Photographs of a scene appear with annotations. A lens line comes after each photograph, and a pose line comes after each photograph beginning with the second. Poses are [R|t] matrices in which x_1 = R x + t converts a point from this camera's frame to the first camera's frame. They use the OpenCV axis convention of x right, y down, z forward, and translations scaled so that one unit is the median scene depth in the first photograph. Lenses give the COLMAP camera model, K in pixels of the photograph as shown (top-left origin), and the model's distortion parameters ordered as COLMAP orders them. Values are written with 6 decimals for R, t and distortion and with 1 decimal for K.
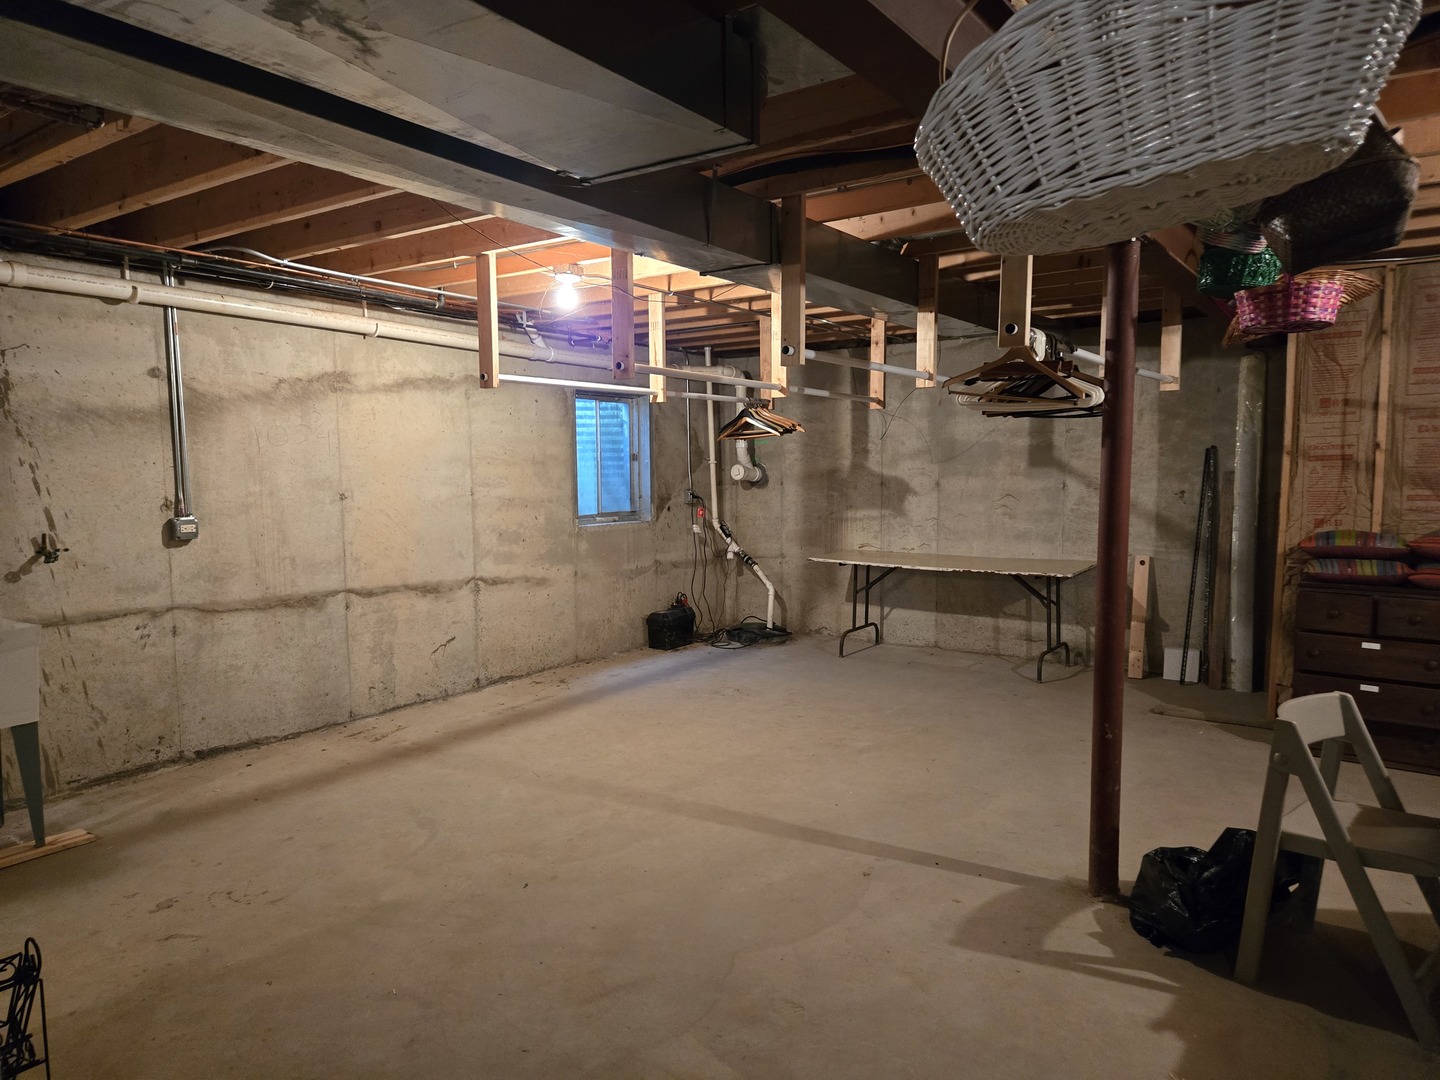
lens RADIAL K [[958.8, 0, 718.4], [0, 958.8, 539.9], [0, 0, 1]] dist [0.054256, -0.036686]
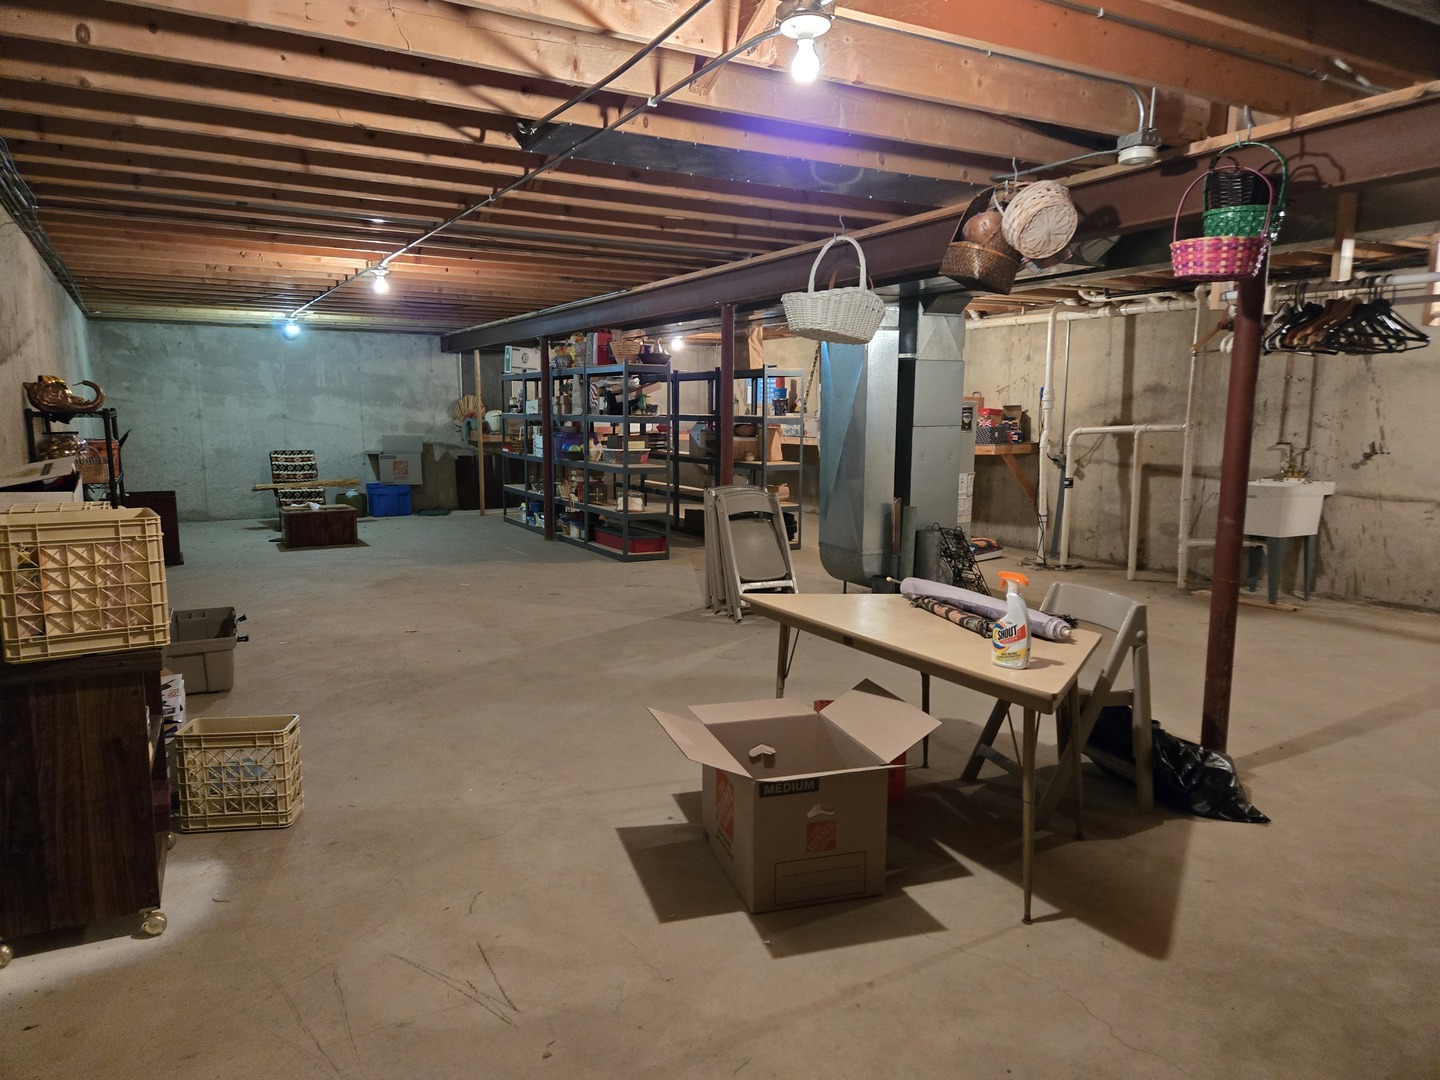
lens RADIAL K [[958.8, 0, 719.2], [0, 958.8, 541.9], [0, 0, 1]] dist [0.054256, -0.036686]
pose [[-0.421708, 0.133230, -0.896890, 1.238057], [-0.075446, 0.980560, 0.181133, -0.053983], [0.903587, 0.144052, -0.403459, 0.673051]]
